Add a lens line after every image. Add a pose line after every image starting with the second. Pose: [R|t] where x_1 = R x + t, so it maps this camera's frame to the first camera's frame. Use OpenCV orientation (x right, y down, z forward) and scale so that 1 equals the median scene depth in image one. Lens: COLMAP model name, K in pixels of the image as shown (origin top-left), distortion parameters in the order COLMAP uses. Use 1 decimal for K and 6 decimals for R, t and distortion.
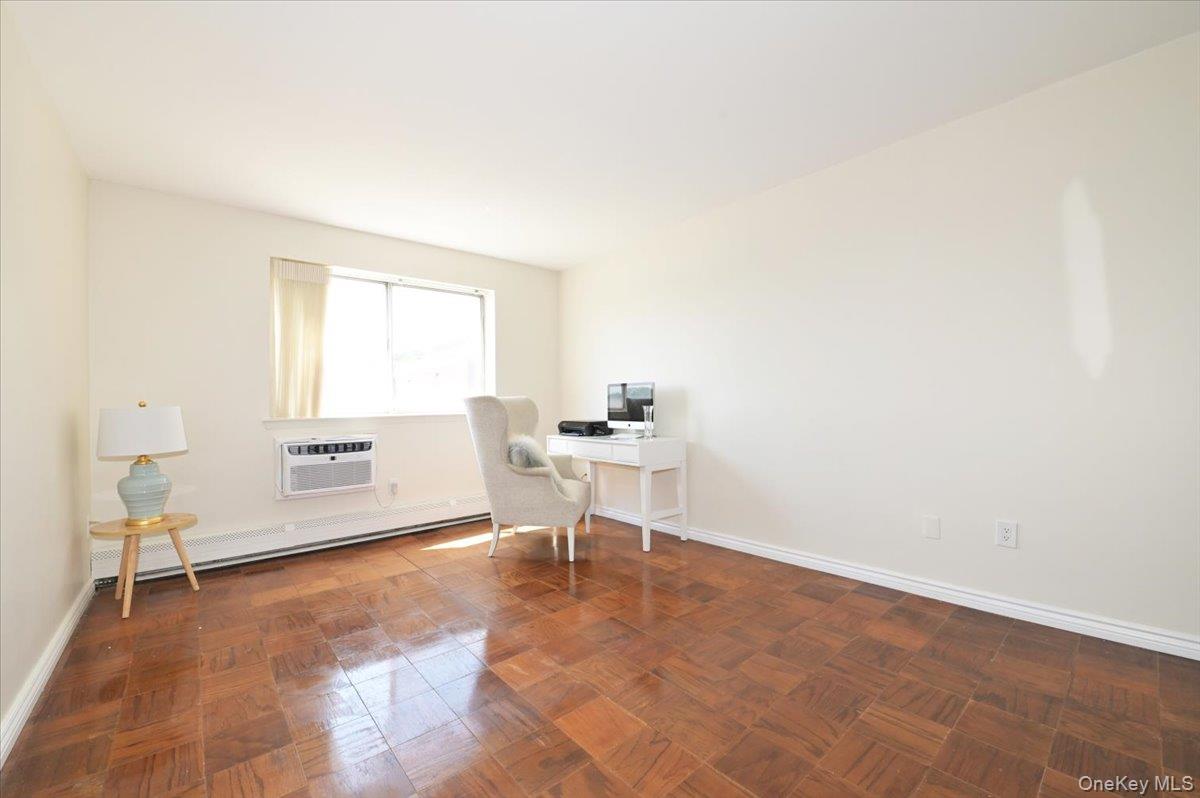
lens RADIAL K [[480.6, 0, 594.1], [0, 480.6, 402.9], [0, 0, 1]] dist [-0.012174, -0.000160]
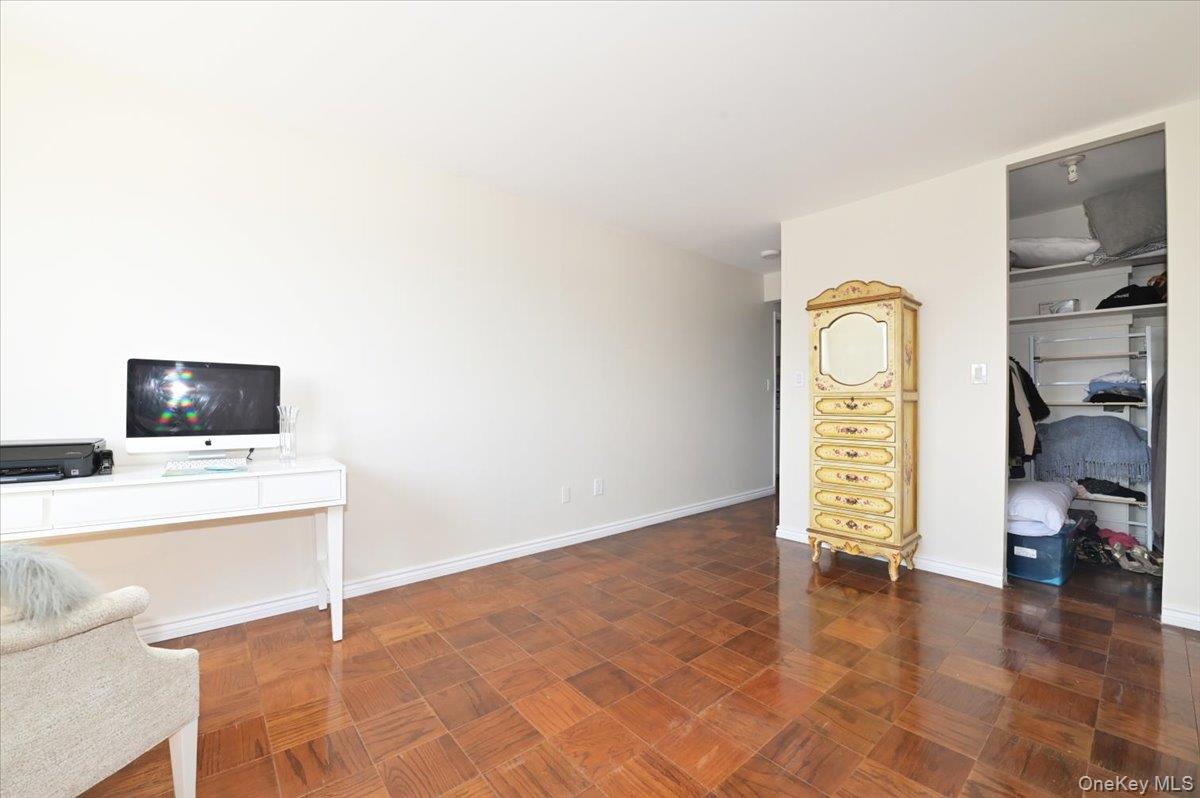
lens RADIAL K [[480.6, 0, 594.1], [0, 480.6, 402.9], [0, 0, 1]] dist [-0.012174, -0.000160]
pose [[-0.008150, 0.018307, 0.999799, -0.506468], [-0.009624, 0.999785, -0.018385, 0.009181], [-0.999920, -0.009772, -0.007972, 0.658193]]
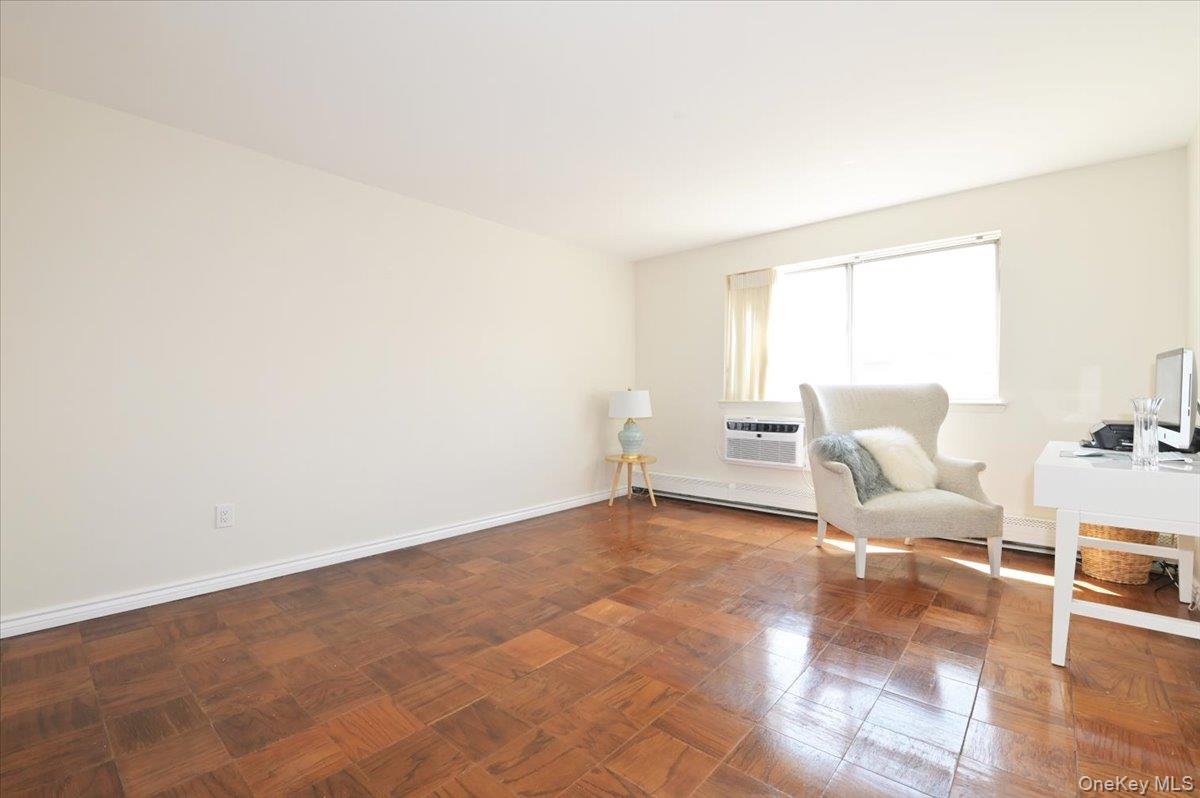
lens RADIAL K [[480.6, 0, 594.1], [0, 480.6, 402.9], [0, 0, 1]] dist [-0.012174, -0.000160]
pose [[0.186185, 0.034375, -0.981913, 0.535937], [0.003364, 0.999360, 0.035623, -0.007868], [0.982509, -0.009935, 0.185950, 0.391038]]
